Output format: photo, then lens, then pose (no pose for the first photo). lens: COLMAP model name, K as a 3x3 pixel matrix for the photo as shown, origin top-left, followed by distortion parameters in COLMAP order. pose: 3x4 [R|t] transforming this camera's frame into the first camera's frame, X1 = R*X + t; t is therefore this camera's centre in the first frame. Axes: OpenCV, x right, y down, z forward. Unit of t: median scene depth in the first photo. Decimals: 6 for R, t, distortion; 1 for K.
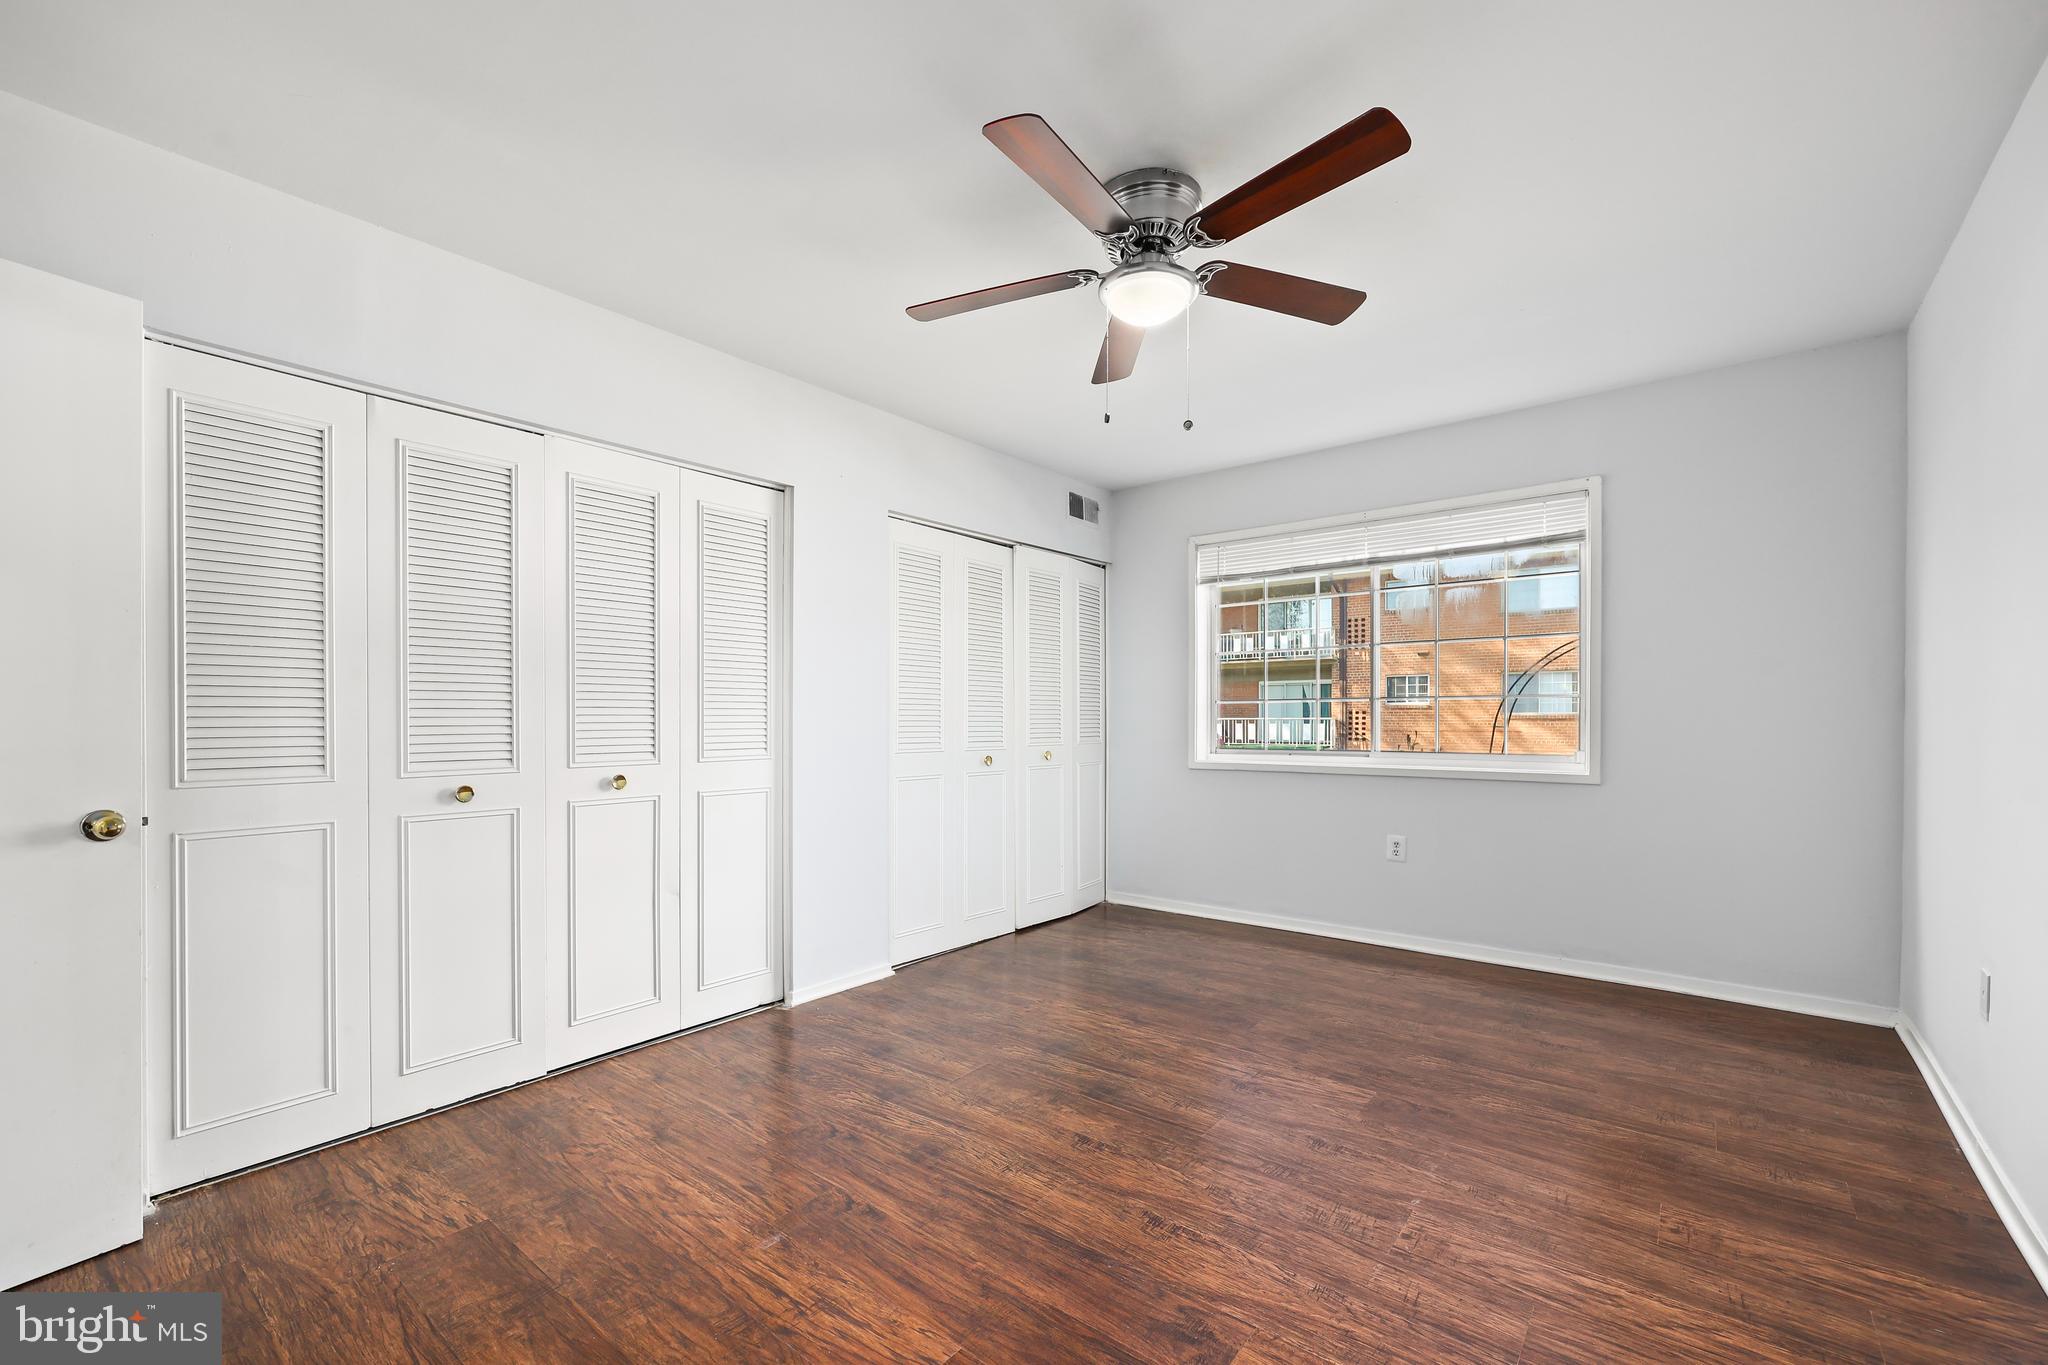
lens RADIAL K [[841.4, 0, 1030.8], [0, 841.4, 717.2], [0, 0, 1]] dist [0.000163, 0.000146]
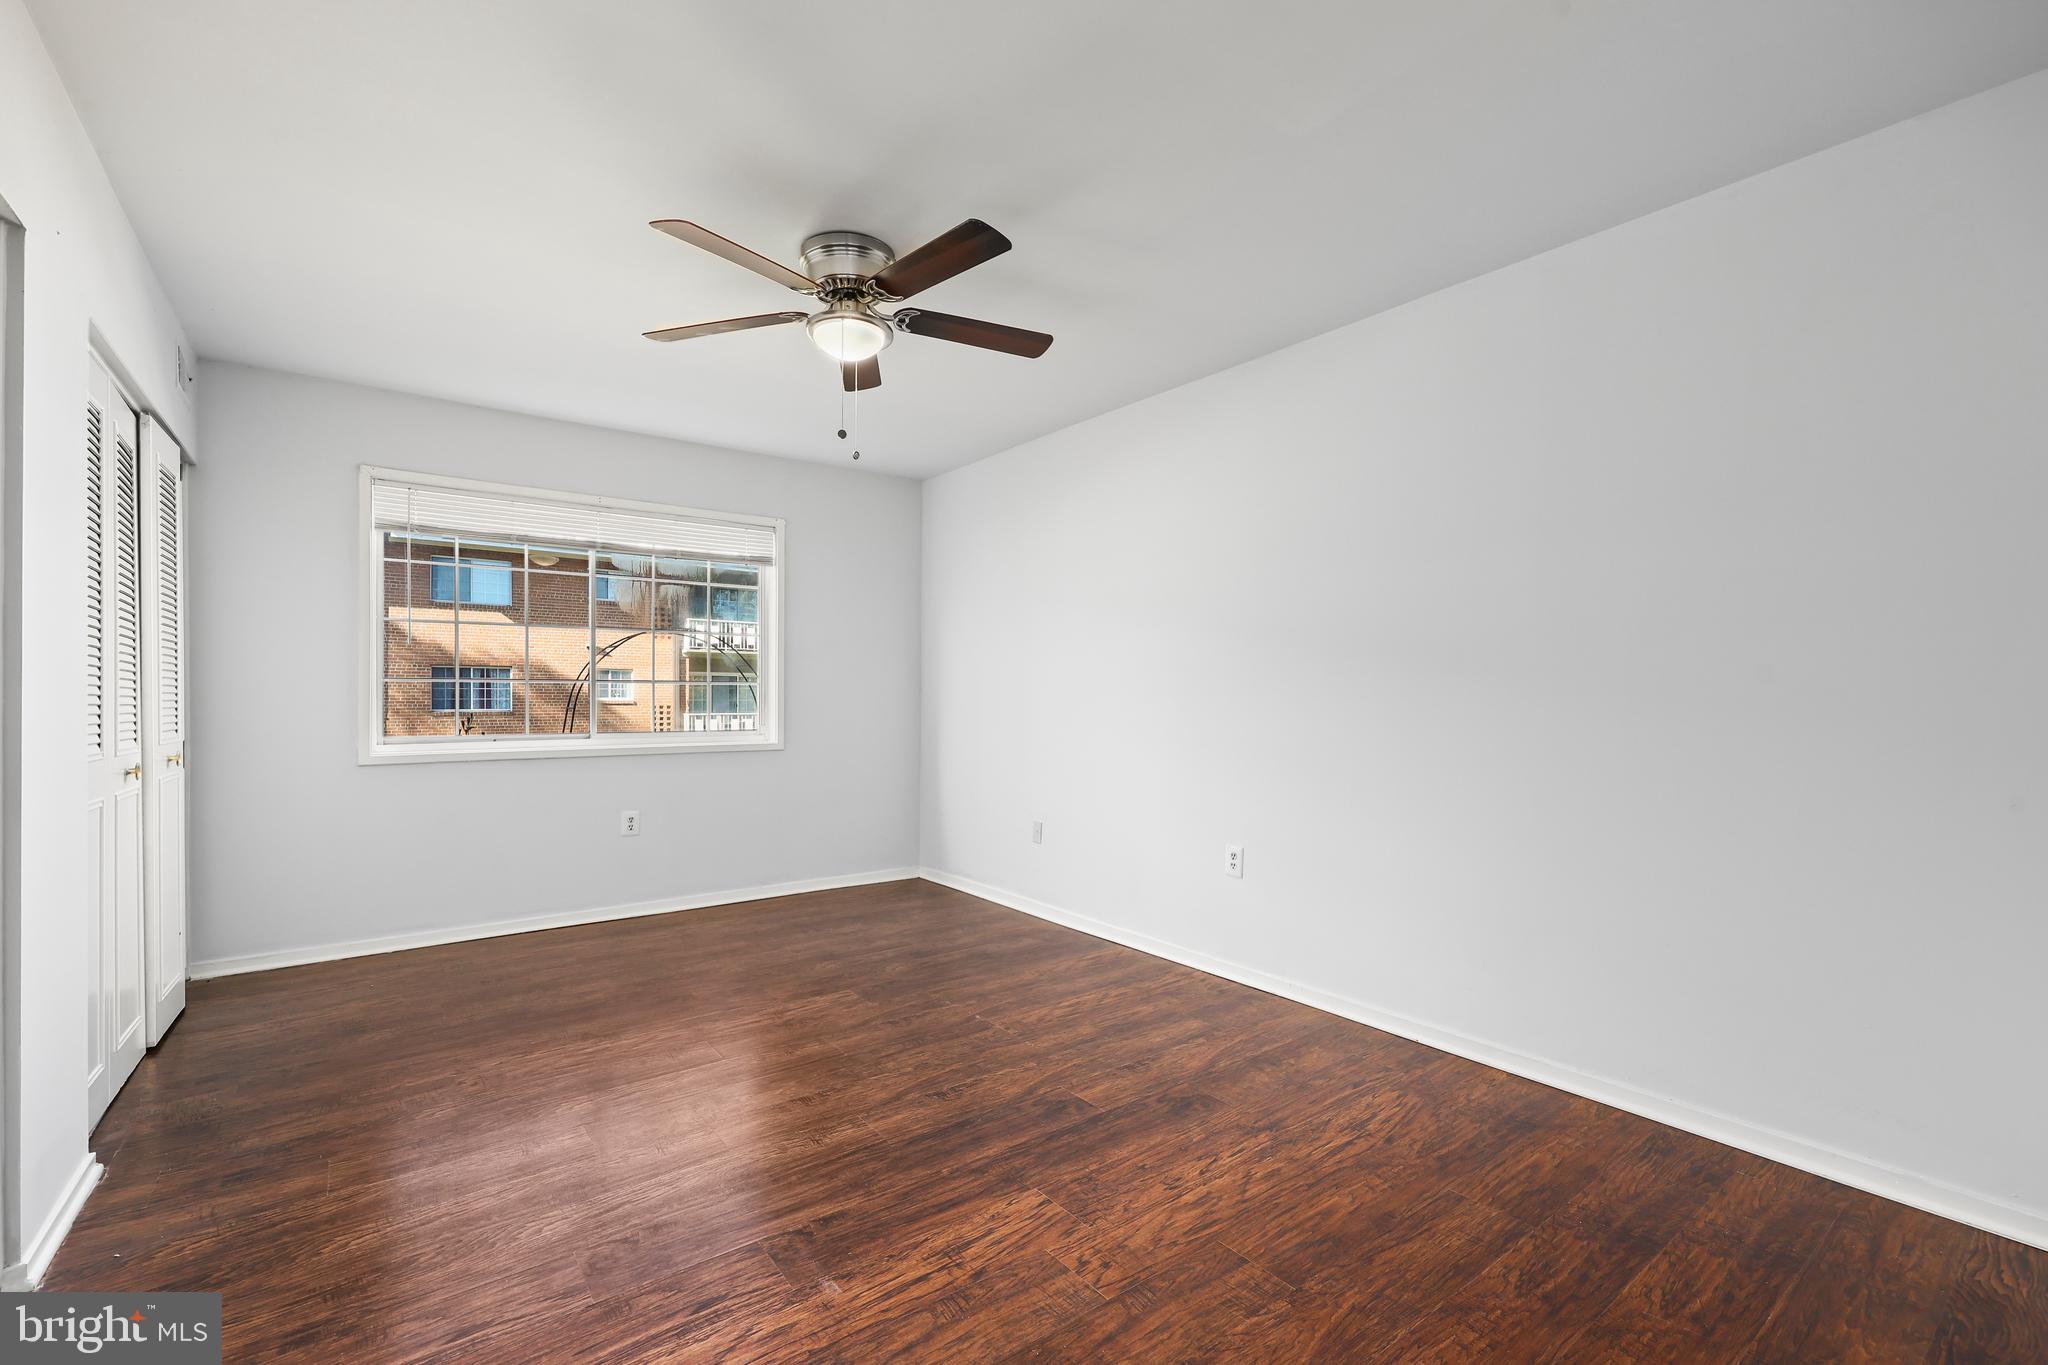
lens RADIAL K [[869.4, 0, 1025.4], [0, 869.4, 704.4], [0, 0, 1]] dist [0.000723, 0.000190]
pose [[0.250997, -0.005618, 0.967972, -0.966637], [-0.003098, 0.999973, 0.006607, -0.004801], [-0.967983, -0.004658, 0.250973, 0.476846]]
